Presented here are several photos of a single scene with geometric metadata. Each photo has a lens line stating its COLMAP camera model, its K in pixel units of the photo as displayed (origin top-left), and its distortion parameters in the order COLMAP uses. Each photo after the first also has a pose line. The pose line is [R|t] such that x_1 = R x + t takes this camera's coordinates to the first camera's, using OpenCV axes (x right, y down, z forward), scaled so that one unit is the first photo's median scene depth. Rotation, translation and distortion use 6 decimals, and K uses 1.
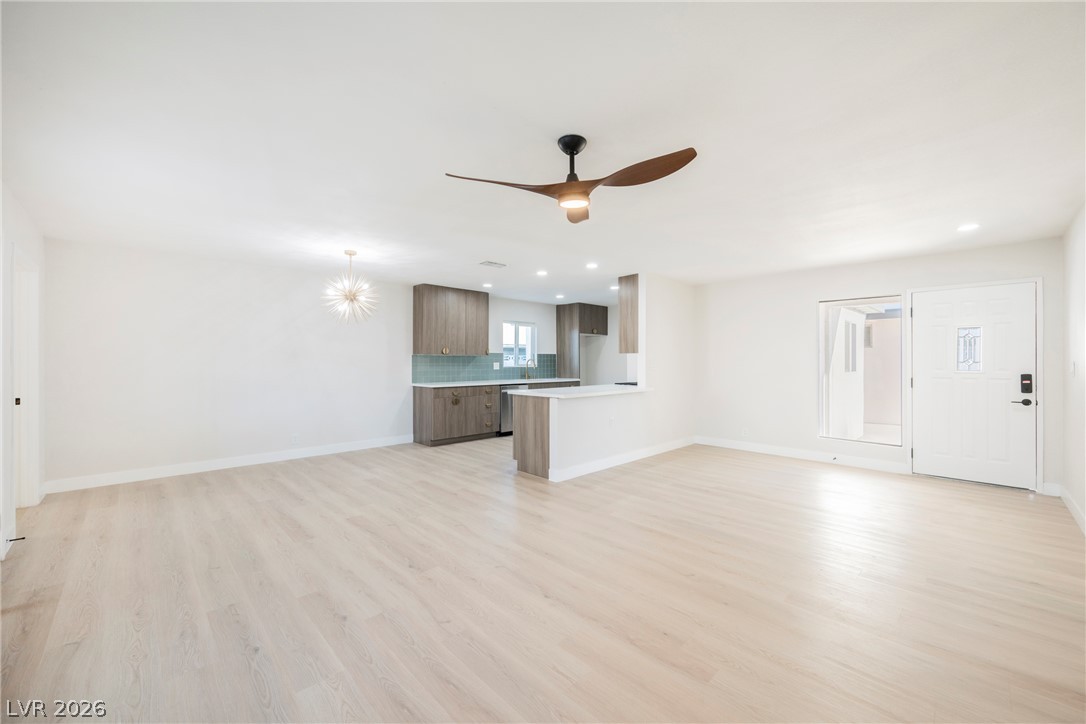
lens RADIAL K [[426.4, 0, 546.6], [0, 426.4, 359.2], [0, 0, 1]] dist [-0.000757, 0.000210]
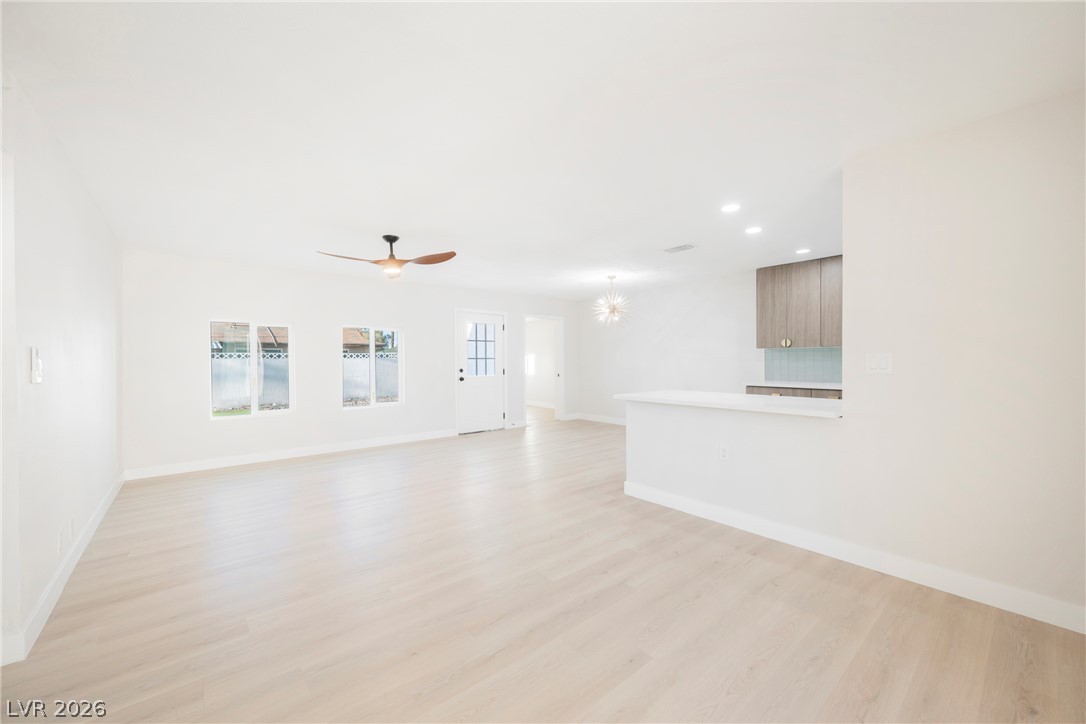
lens RADIAL K [[426.4, 0, 548.2], [0, 426.4, 357.1], [0, 0, 1]] dist [-0.000757, 0.000210]
pose [[-0.049118, 0.000025, -0.998793, 0.878580], [0.022004, 0.999757, -0.001057, -0.002163], [0.998551, -0.022030, -0.049106, 0.860858]]
